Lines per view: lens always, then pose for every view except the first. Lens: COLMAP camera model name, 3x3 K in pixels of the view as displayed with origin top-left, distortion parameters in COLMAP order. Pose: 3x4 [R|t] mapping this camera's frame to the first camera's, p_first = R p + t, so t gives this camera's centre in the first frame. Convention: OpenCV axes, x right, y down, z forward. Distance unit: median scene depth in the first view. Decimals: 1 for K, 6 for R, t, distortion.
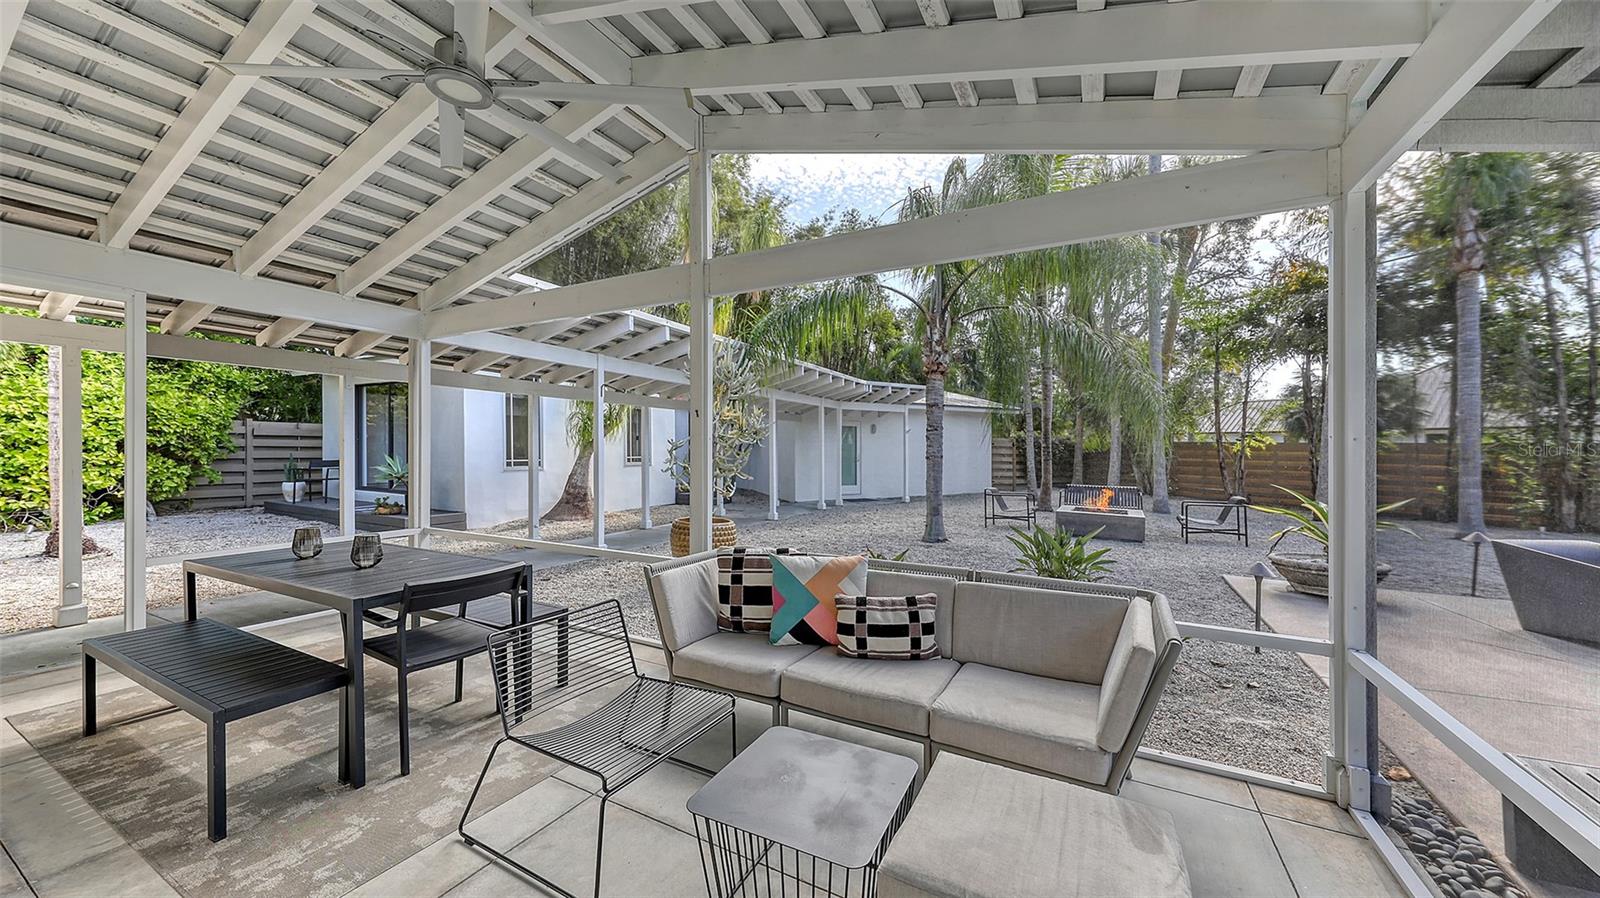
lens RADIAL K [[563.3, 0, 801.4], [0, 563.3, 439.8], [0, 0, 1]] dist [-0.000389, -0.000034]
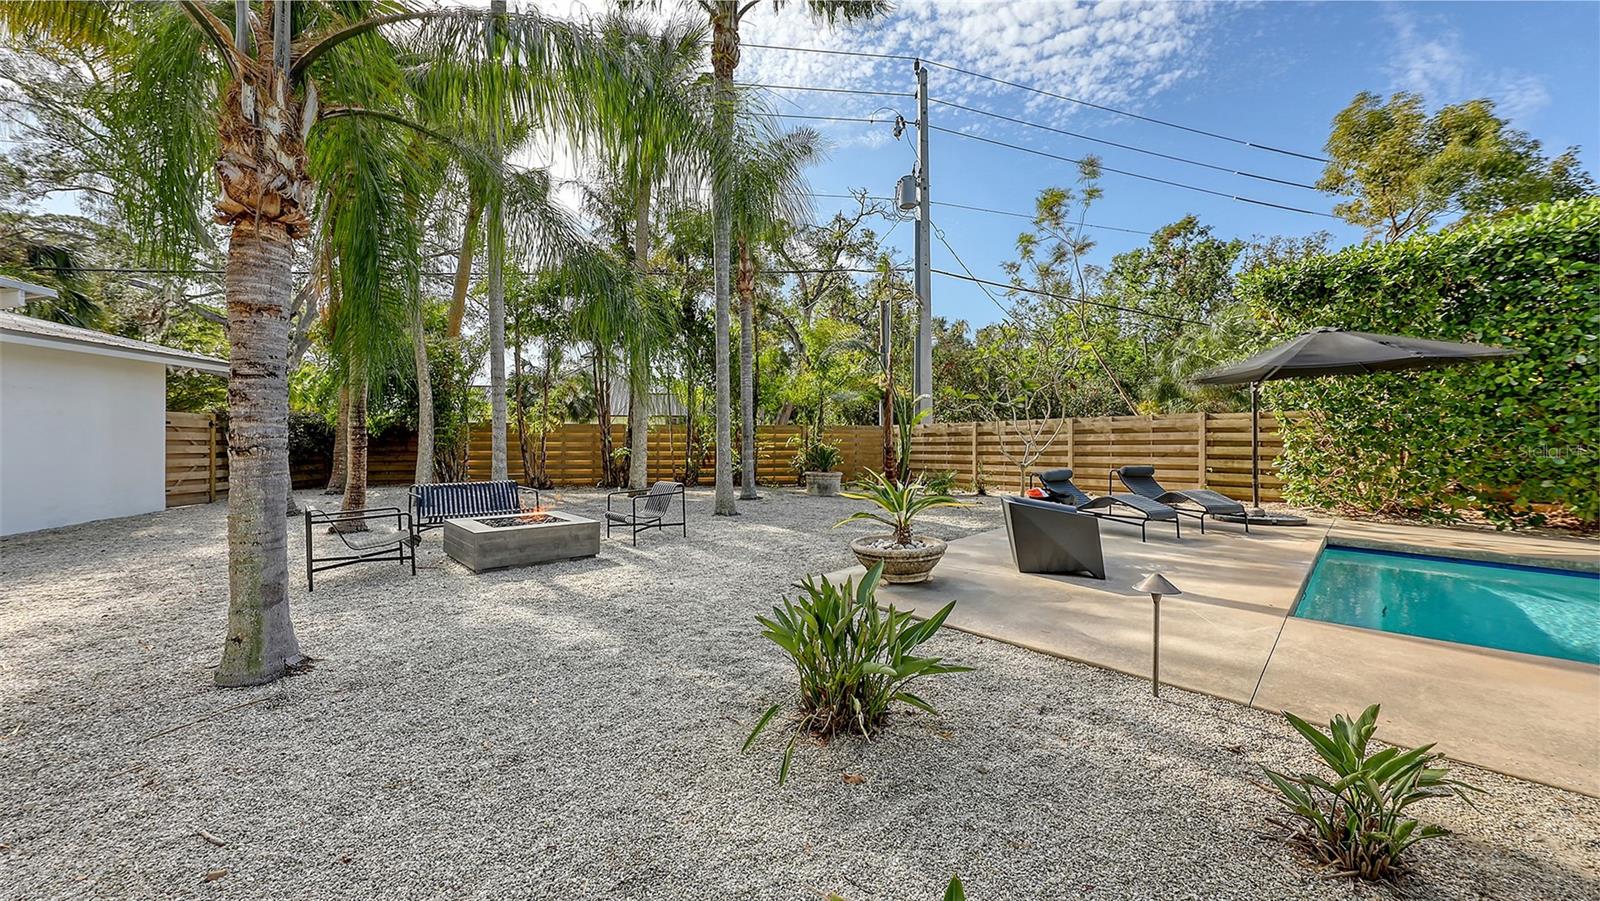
lens RADIAL K [[563.3, 0, 801.4], [0, 563.3, 441.3], [0, 0, 1]] dist [-0.000389, -0.000034]
pose [[0.301867, -0.019061, 0.953159, -0.006139], [-0.012432, 0.999636, 0.023928, 0.005495], [-0.953269, -0.019073, 0.301520, 0.281278]]
